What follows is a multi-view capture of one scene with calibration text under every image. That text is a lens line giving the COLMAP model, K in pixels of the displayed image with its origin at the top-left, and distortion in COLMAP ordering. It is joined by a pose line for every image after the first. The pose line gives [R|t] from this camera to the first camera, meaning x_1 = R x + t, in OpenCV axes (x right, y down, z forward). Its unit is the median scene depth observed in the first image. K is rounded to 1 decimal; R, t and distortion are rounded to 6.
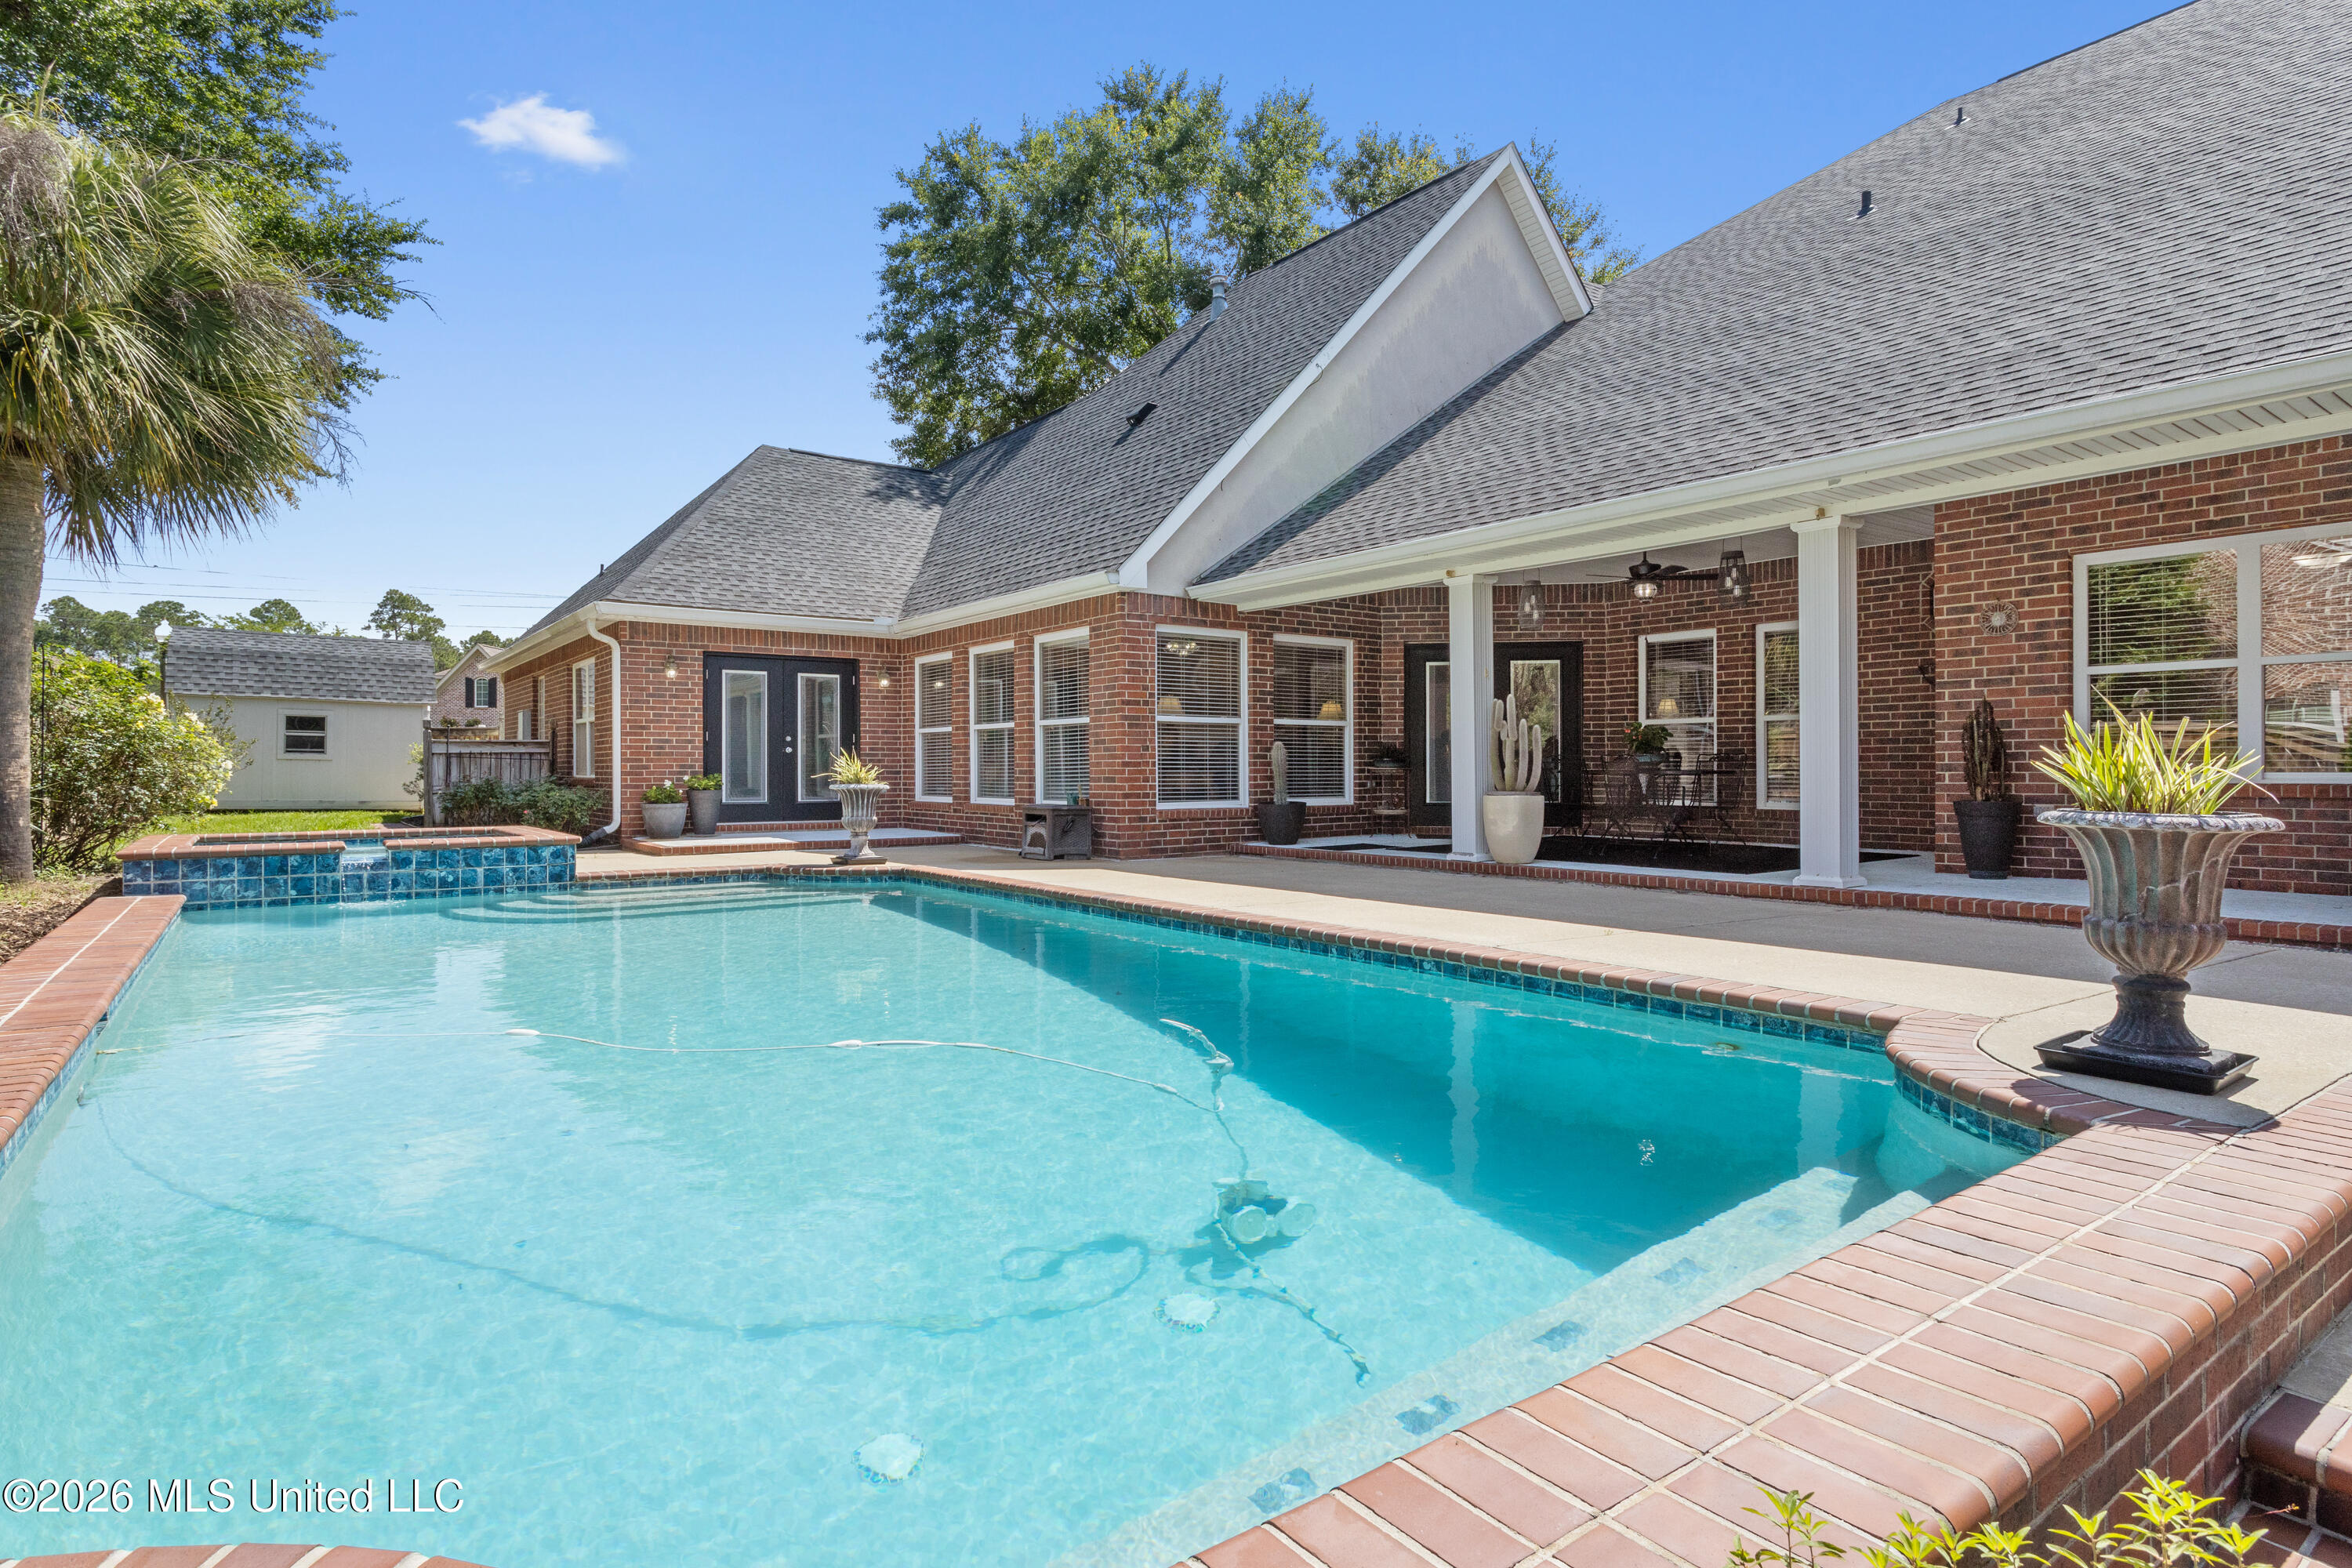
lens RADIAL K [[1251.8, 0, 1161.7], [0, 1251.8, 776.0], [0, 0, 1]] dist [-0.004013, 0.000805]
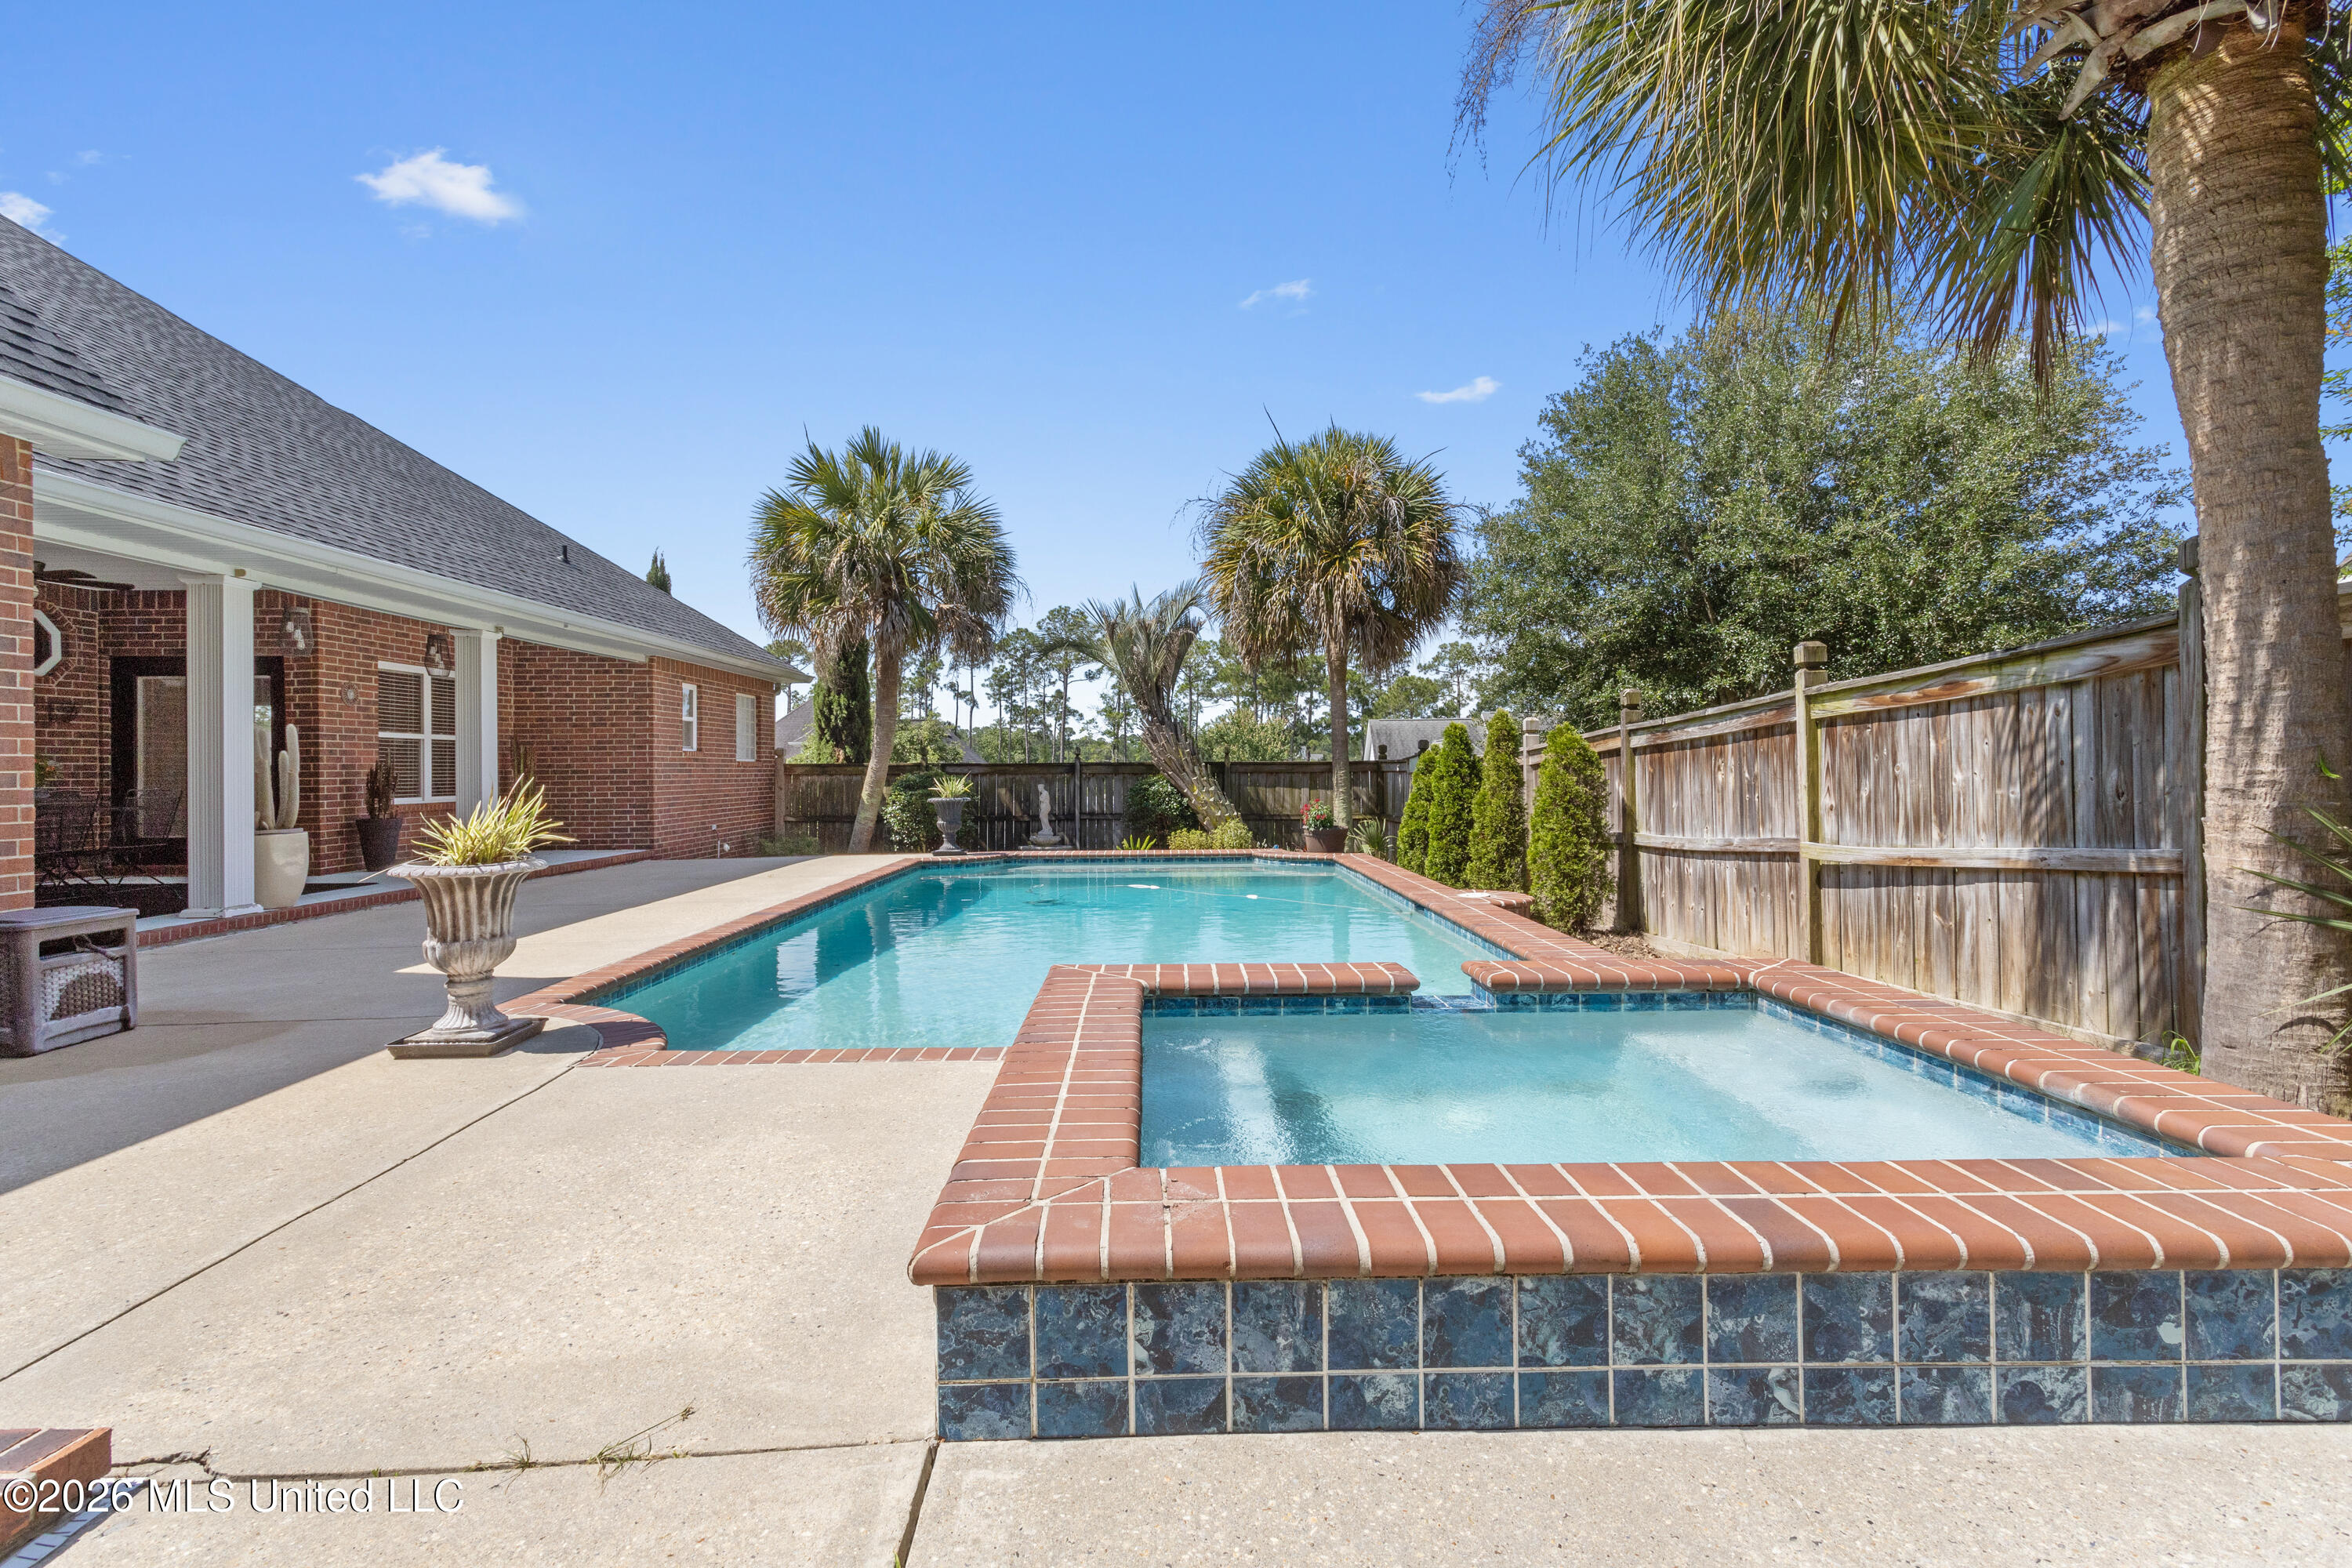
lens RADIAL K [[1110.8, 0, 1168.2], [0, 1110.8, 771.4], [0, 0, 1]] dist [0.001405, 0.001768]
pose [[-0.806870, 0.008228, 0.590672, -0.631677], [0.012563, 0.999916, 0.003232, -0.021664], [-0.590596, 0.010029, -0.806905, 1.102241]]
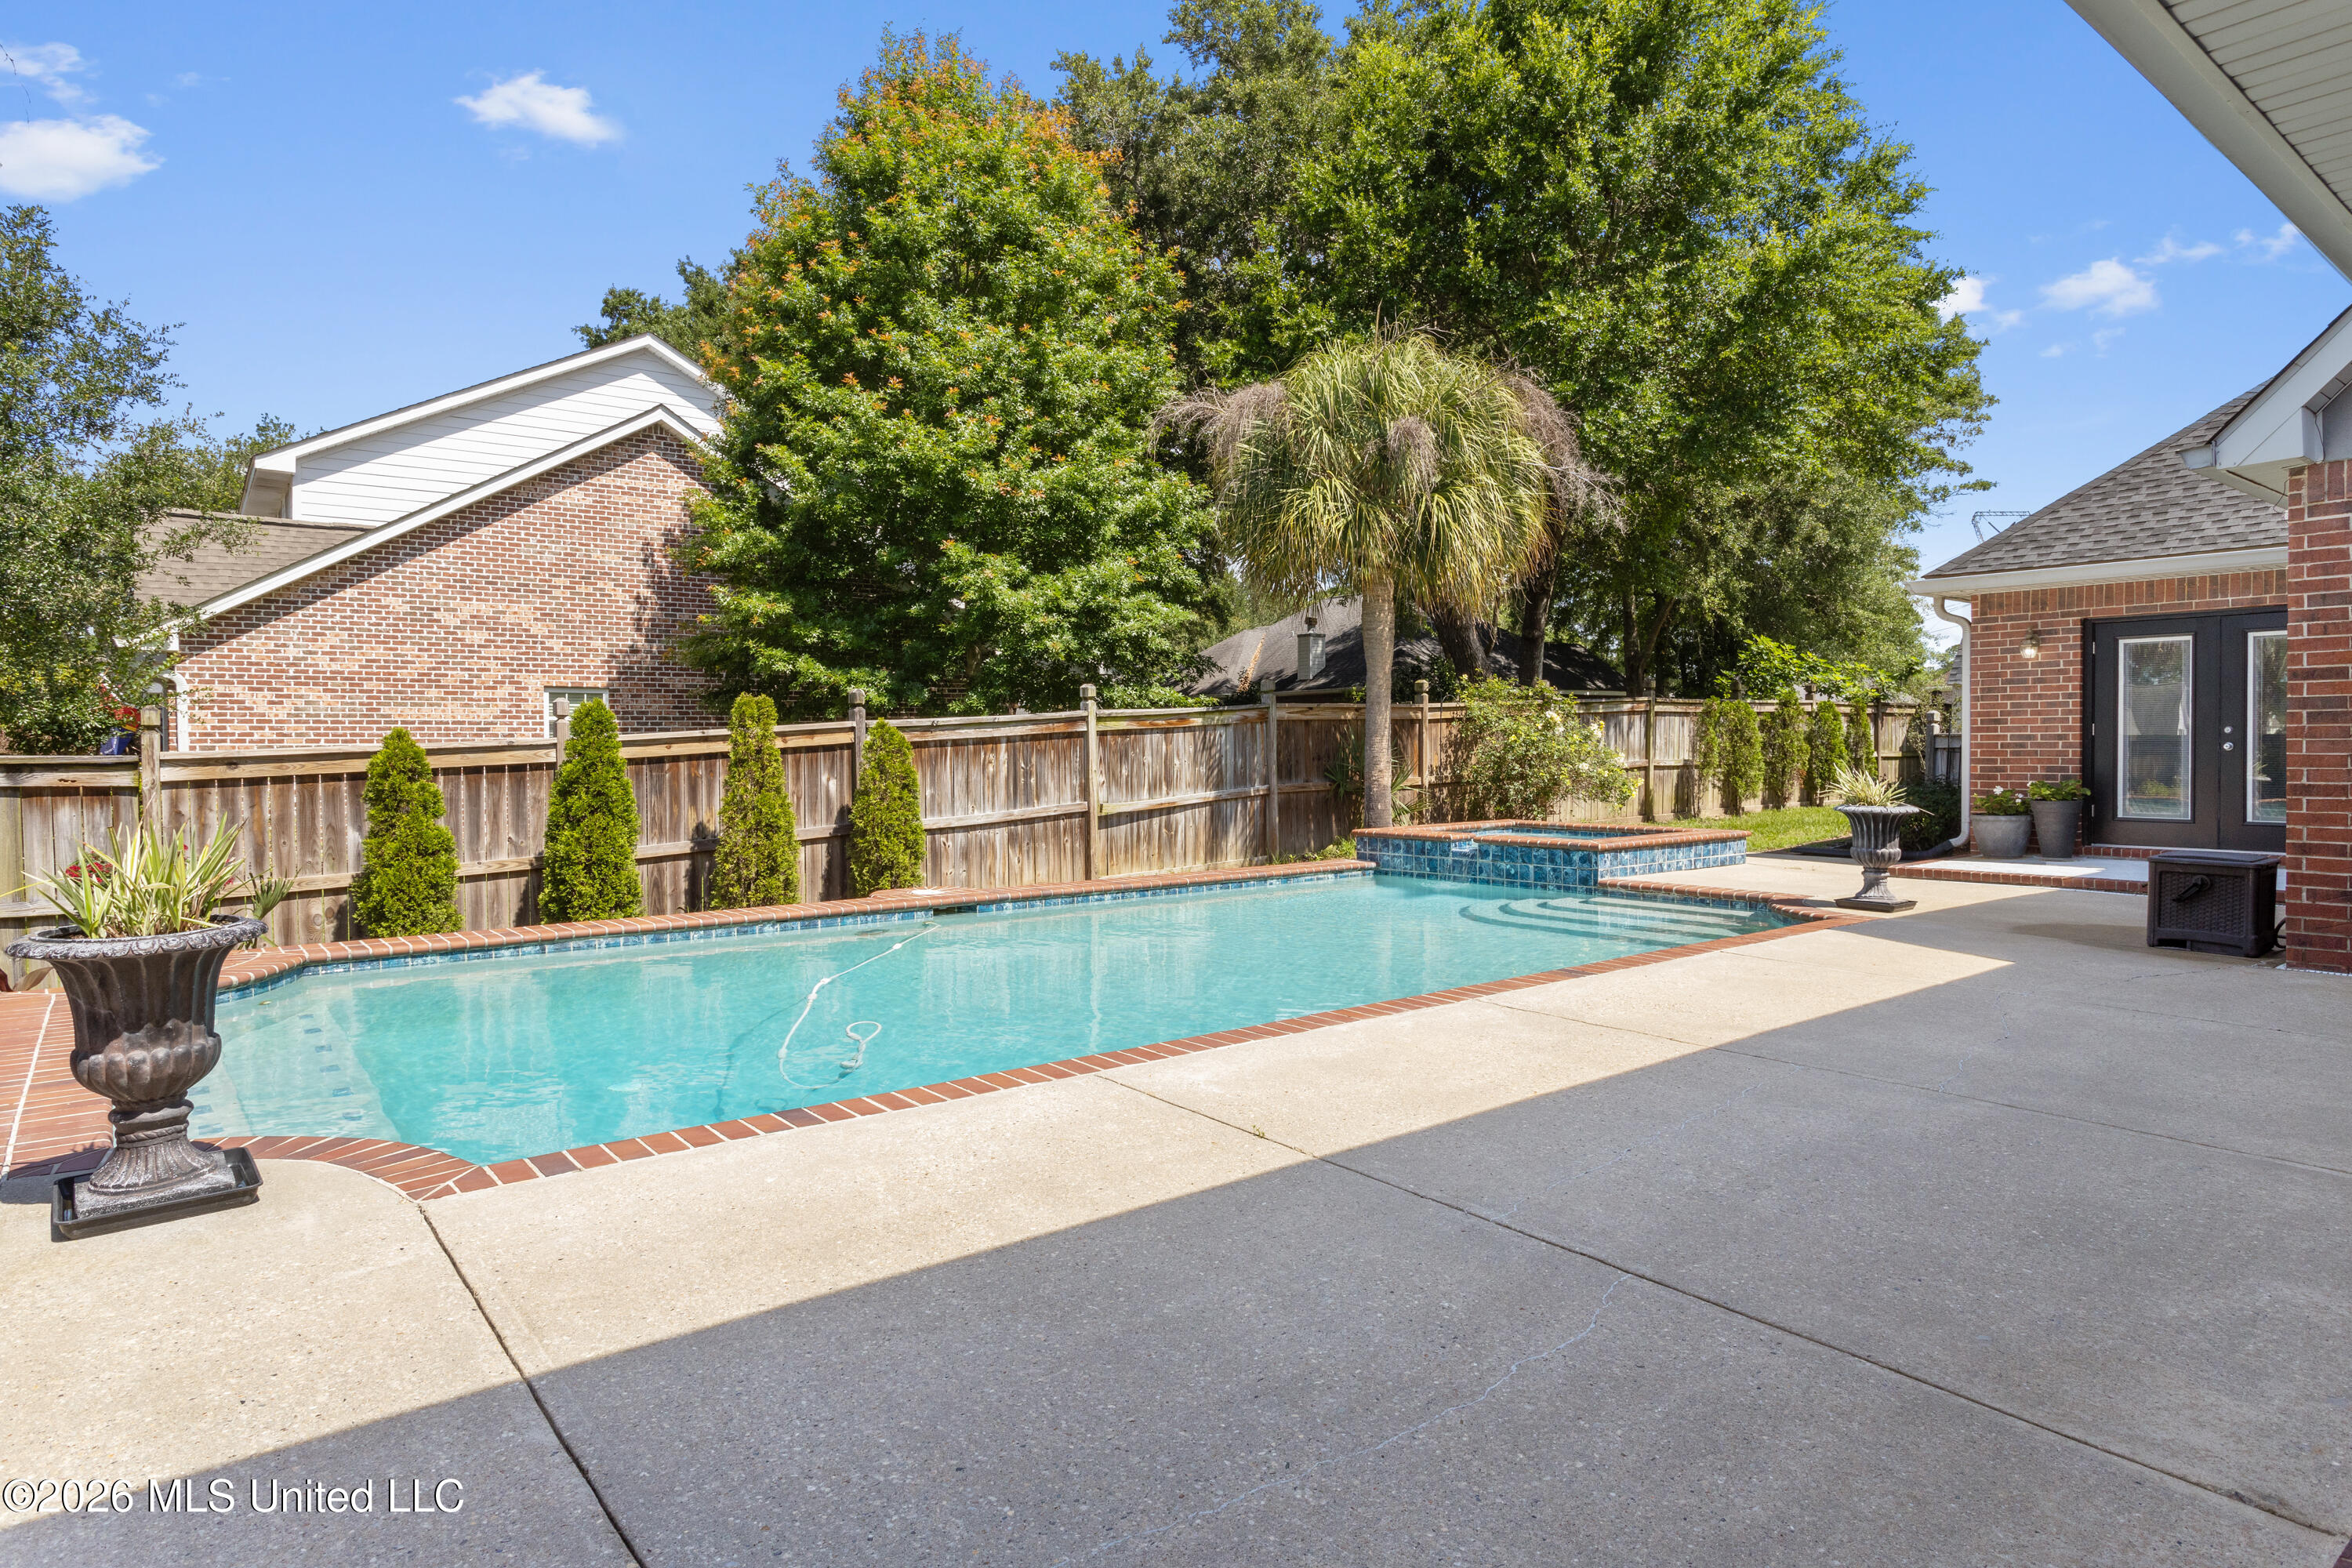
lens RADIAL K [[1336.4, 0, 1172.8], [0, 1336.4, 759.5], [0, 0, 1]] dist [-0.008477, 0.001405]
pose [[0.031059, 0.012591, -0.999438, 0.533767], [0.003249, 0.999914, 0.012698, -0.031722], [0.999512, -0.003641, 0.031015, 0.509755]]
